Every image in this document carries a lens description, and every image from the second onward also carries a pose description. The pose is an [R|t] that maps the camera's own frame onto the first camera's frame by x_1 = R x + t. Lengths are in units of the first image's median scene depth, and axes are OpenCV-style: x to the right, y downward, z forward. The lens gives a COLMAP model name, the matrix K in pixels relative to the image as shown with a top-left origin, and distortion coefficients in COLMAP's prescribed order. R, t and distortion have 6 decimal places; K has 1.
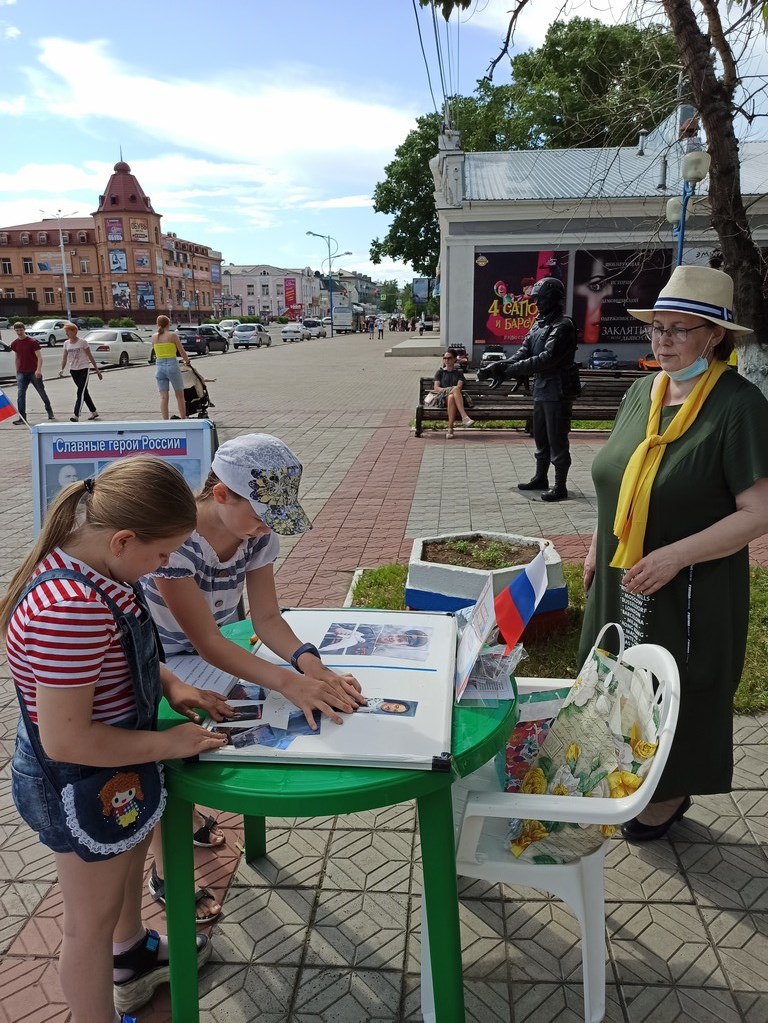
lens RADIAL K [[763.0, 0, 381.9], [0, 763.0, 529.7], [0, 0, 1]] dist [0.048704, -0.073251]
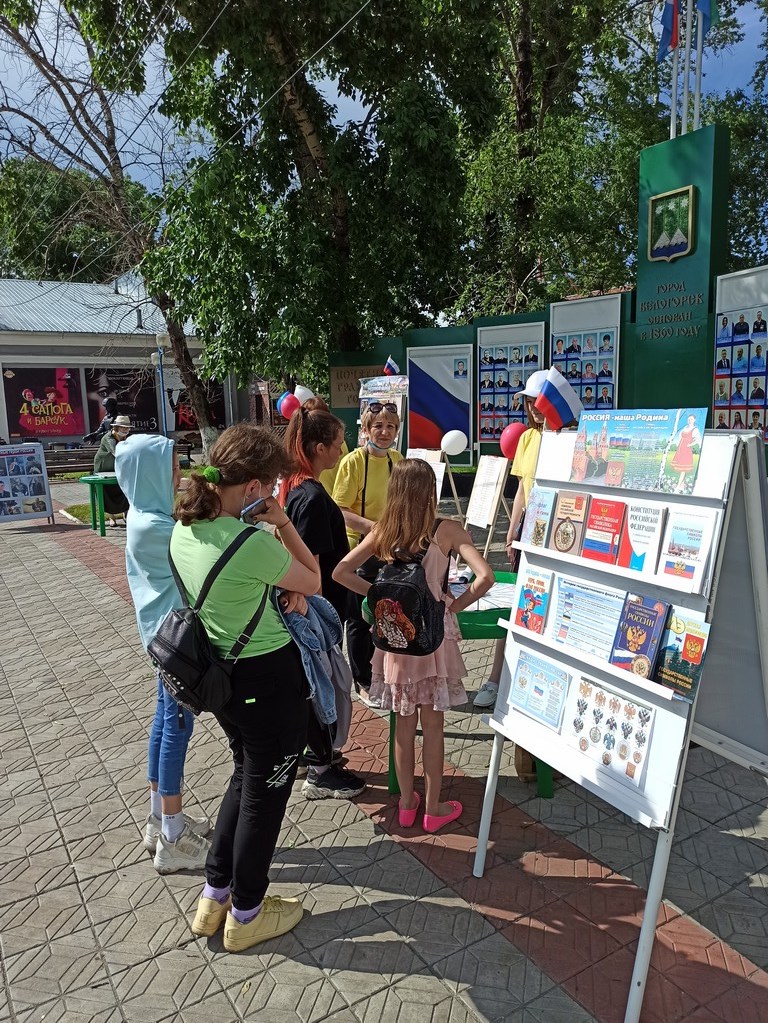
lens RADIAL K [[755.9, 0, 382.1], [0, 755.9, 513.7], [0, 0, 1]] dist [0.058224, -0.054551]
pose [[0.806286, -0.093766, 0.584048, -0.133686], [0.176023, 0.980661, -0.085562, 0.096791], [-0.564730, 0.171793, 0.807197, -0.339898]]
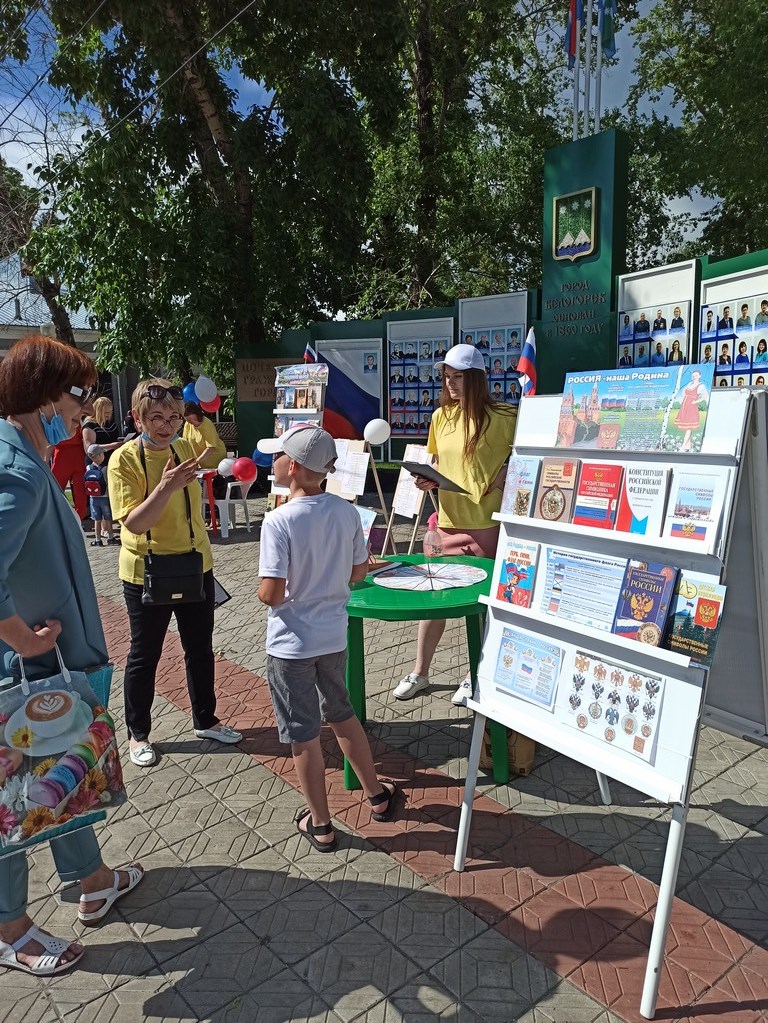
lens RADIAL K [[755.9, 0, 382.1], [0, 755.9, 513.7], [0, 0, 1]] dist [0.058224, -0.054551]
pose [[0.716579, -0.100081, 0.690288, -0.136941], [0.197069, 0.978381, -0.062724, 0.098160], [-0.669088, 0.180981, 0.720810, -0.326962]]
